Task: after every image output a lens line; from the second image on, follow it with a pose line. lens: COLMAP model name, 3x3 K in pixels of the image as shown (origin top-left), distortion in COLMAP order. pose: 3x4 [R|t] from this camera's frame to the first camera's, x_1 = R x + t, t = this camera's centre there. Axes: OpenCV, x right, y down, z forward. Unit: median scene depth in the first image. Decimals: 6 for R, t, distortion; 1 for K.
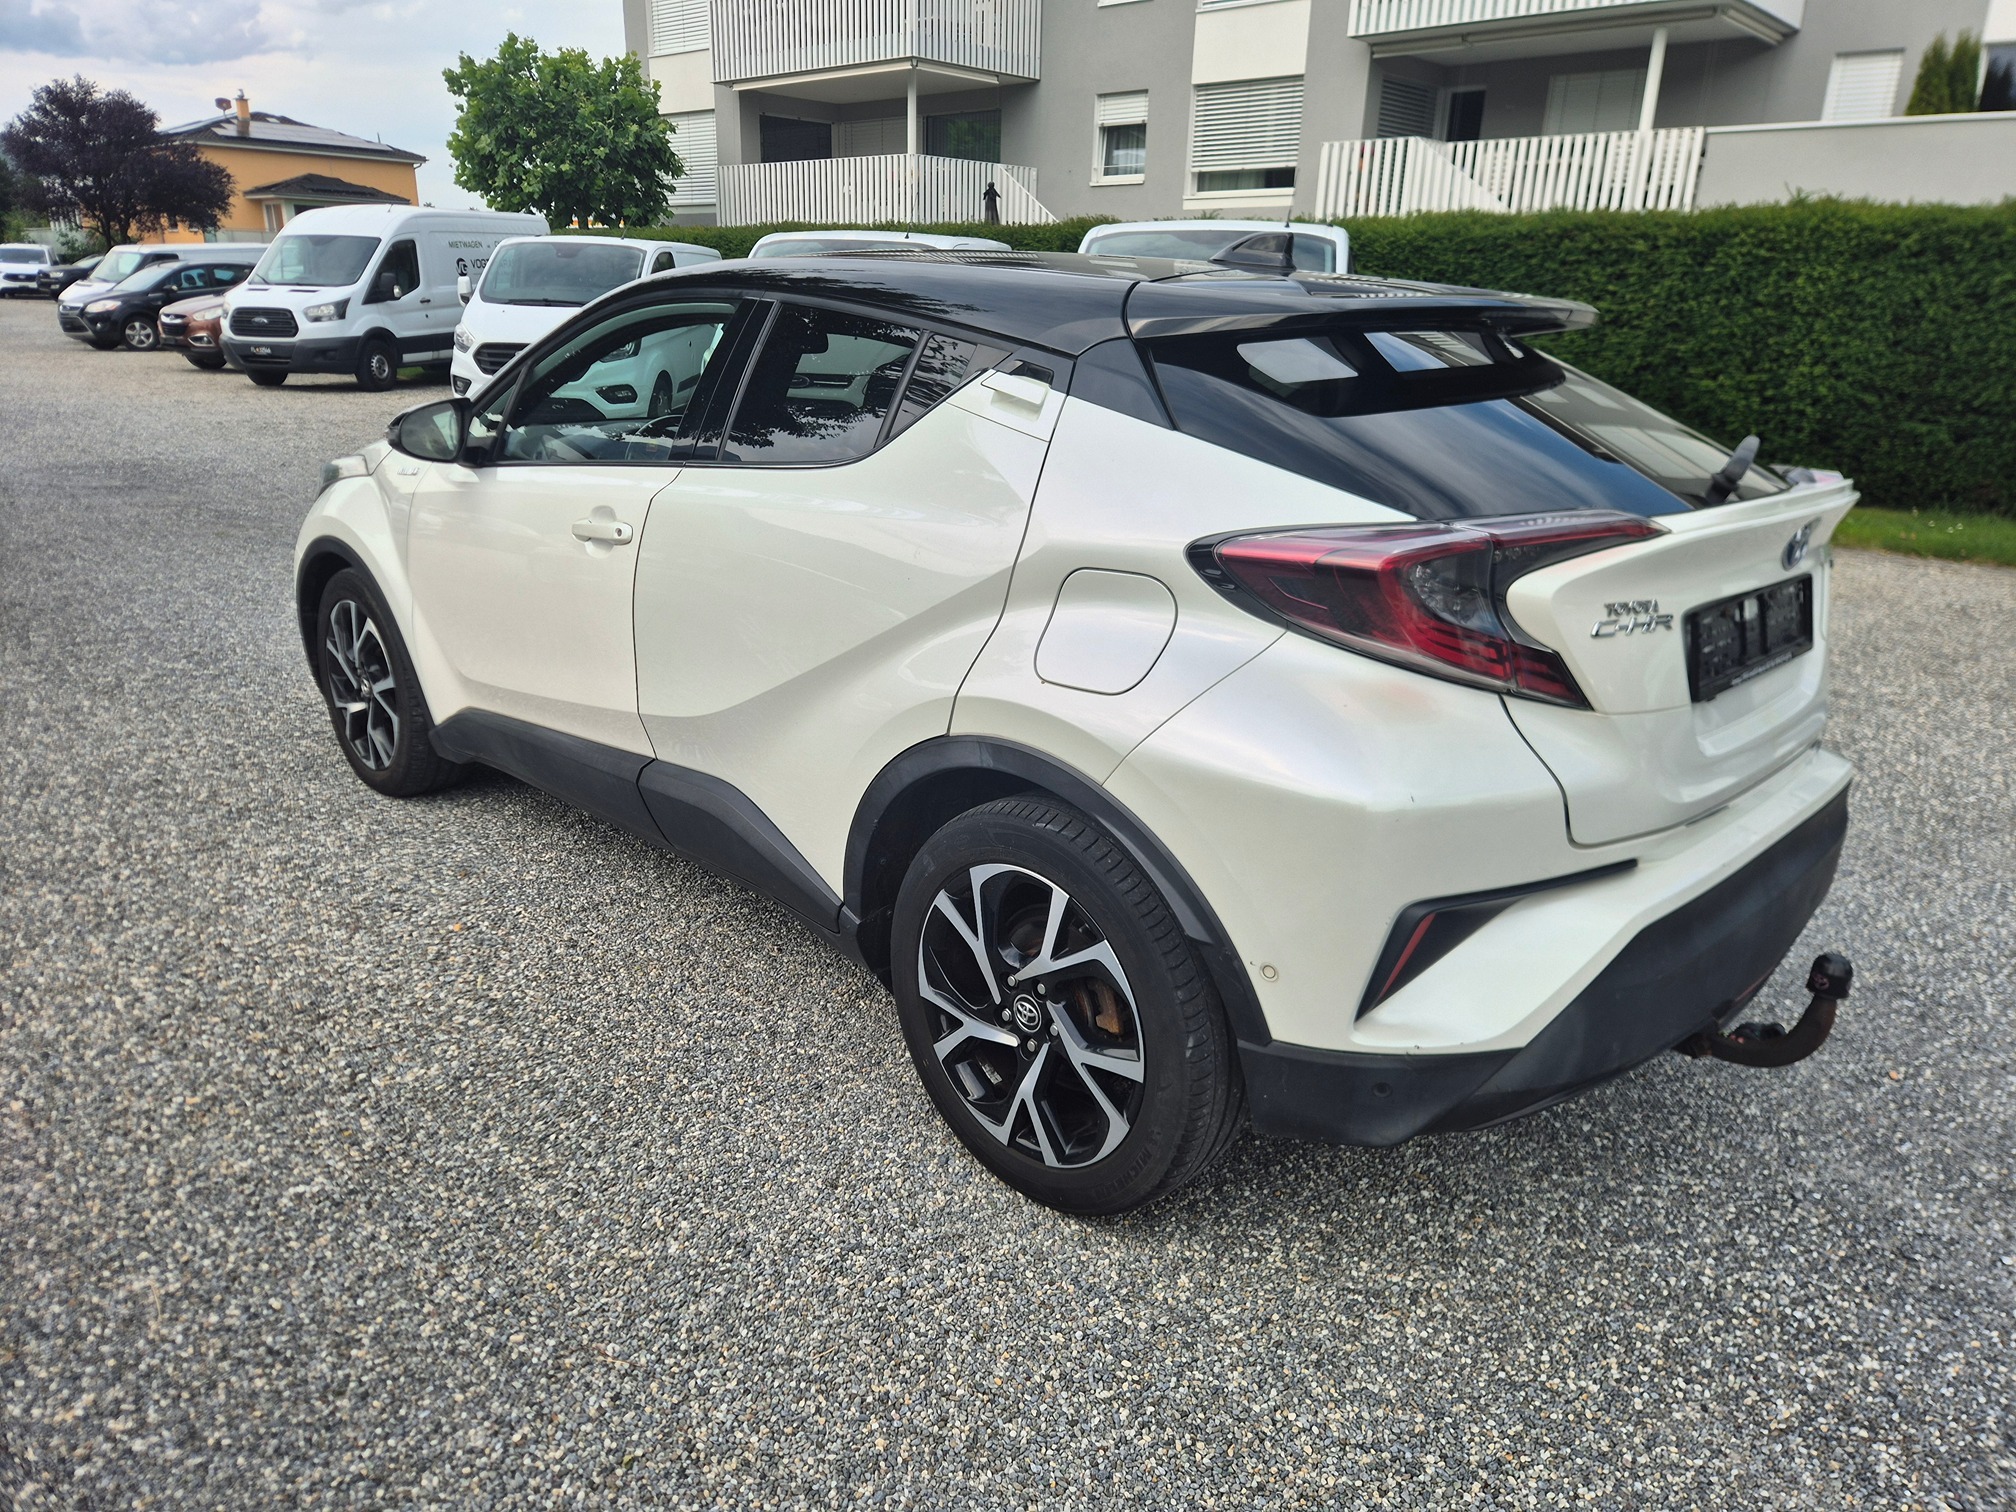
lens RADIAL K [[1398.0, 0, 900.3], [0, 1398.0, 748.8], [0, 0, 1]] dist [0.074204, -0.066288]
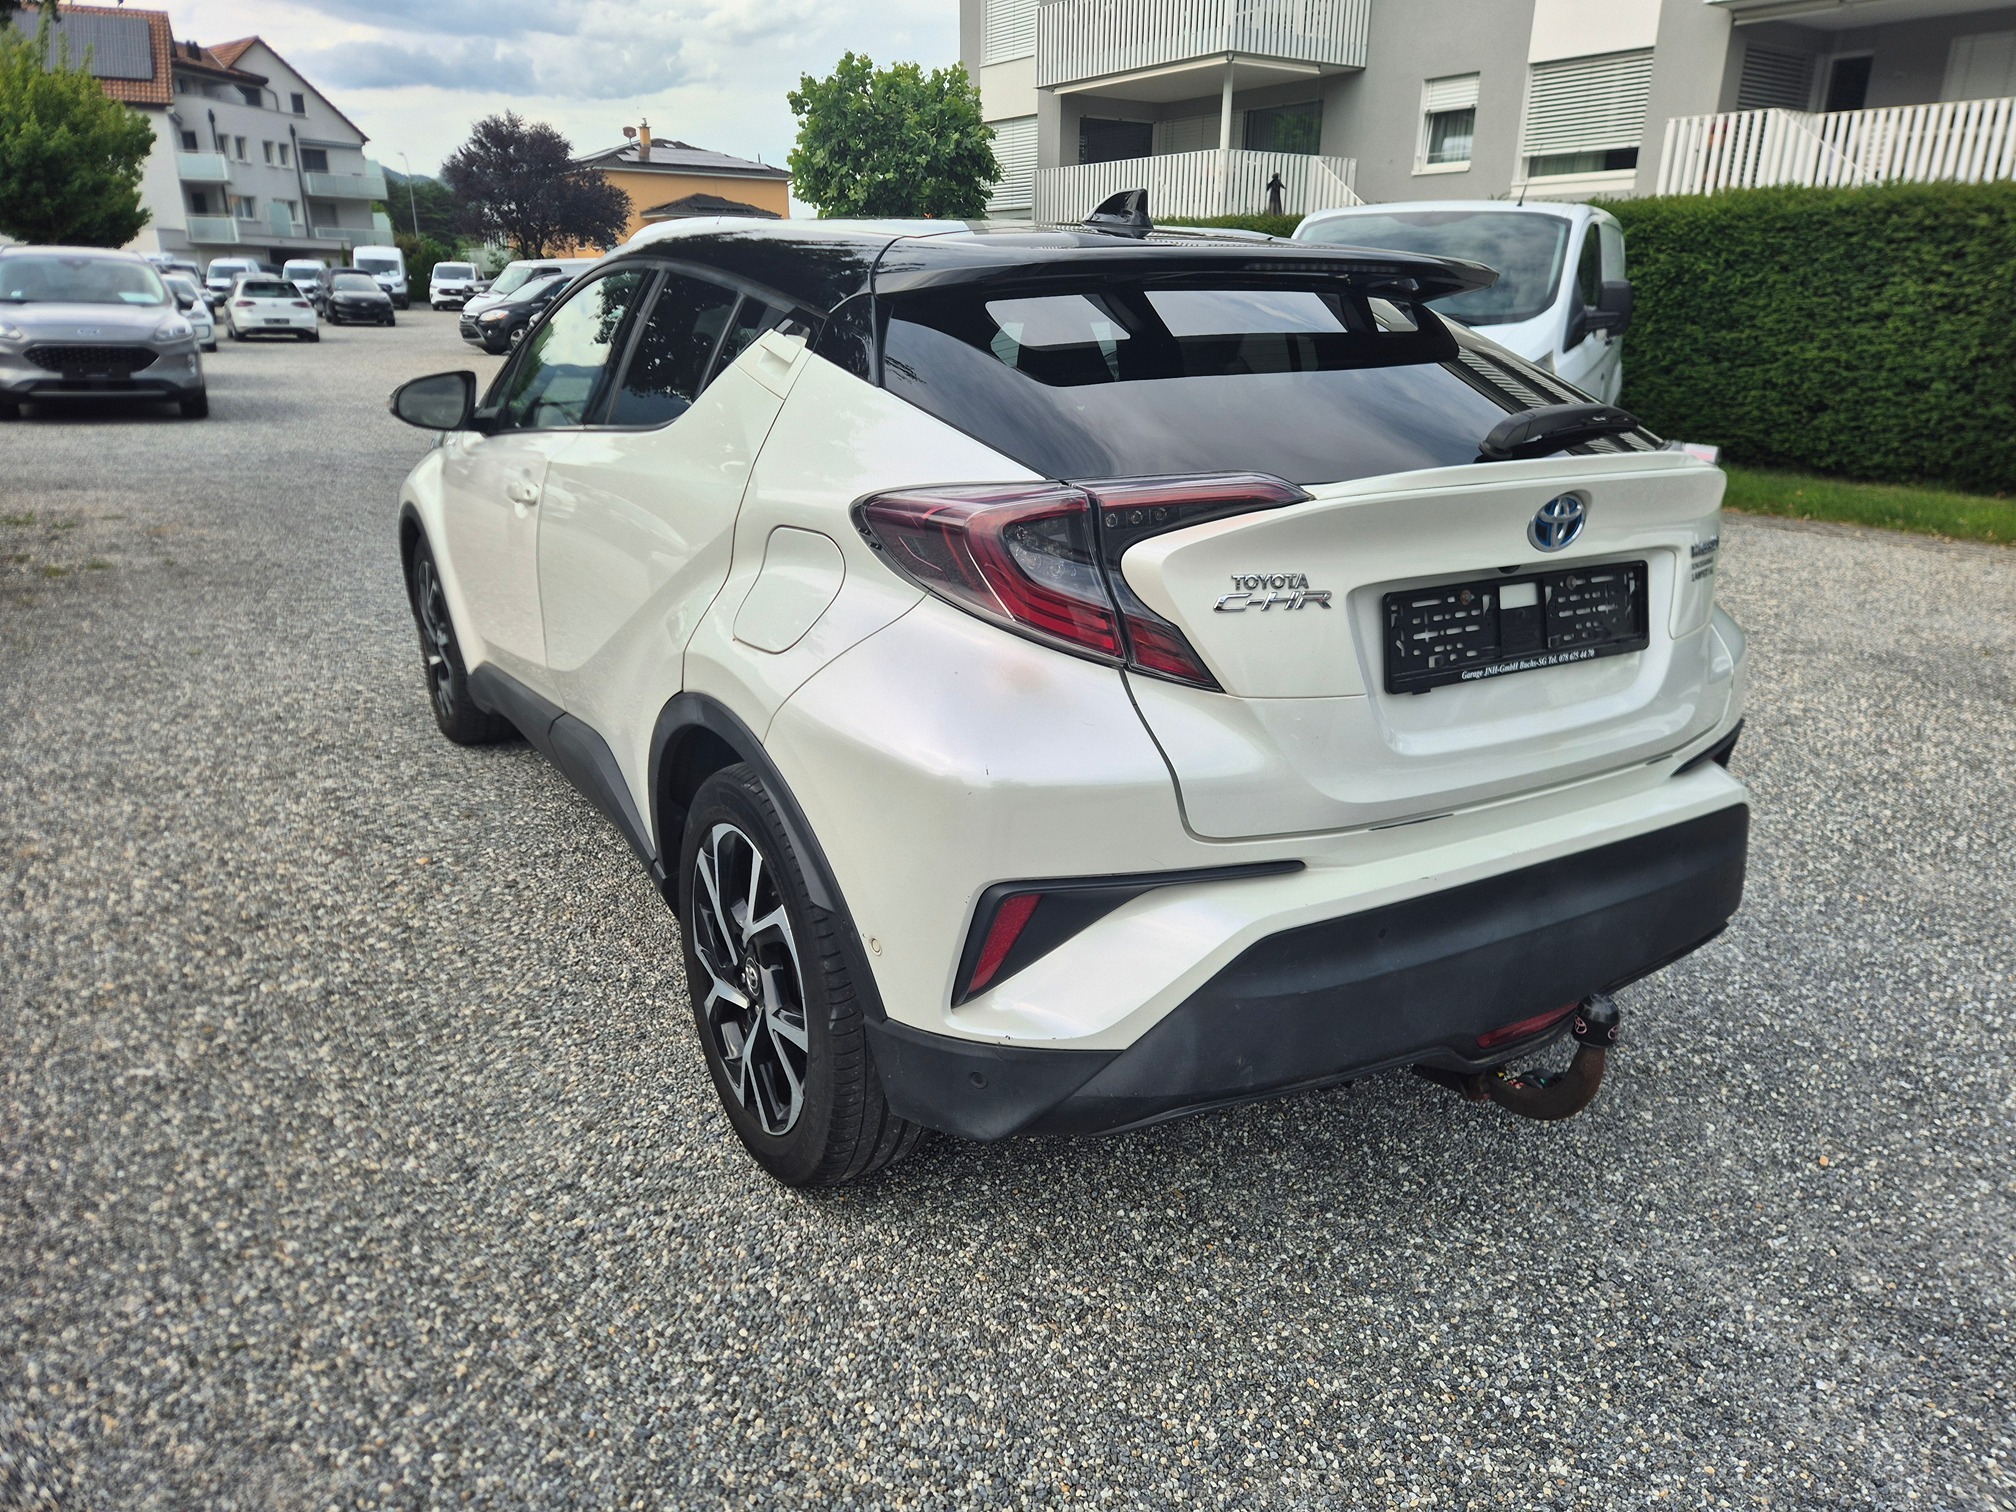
lens RADIAL K [[1381.0, 0, 968.7], [0, 1381.0, 746.4], [0, 0, 1]] dist [0.068967, -0.058749]
pose [[0.971821, 0.061492, -0.227558, 0.271299], [-0.062265, 0.998052, 0.003786, 0.007662], [0.227347, 0.010490, 0.973757, 0.046144]]
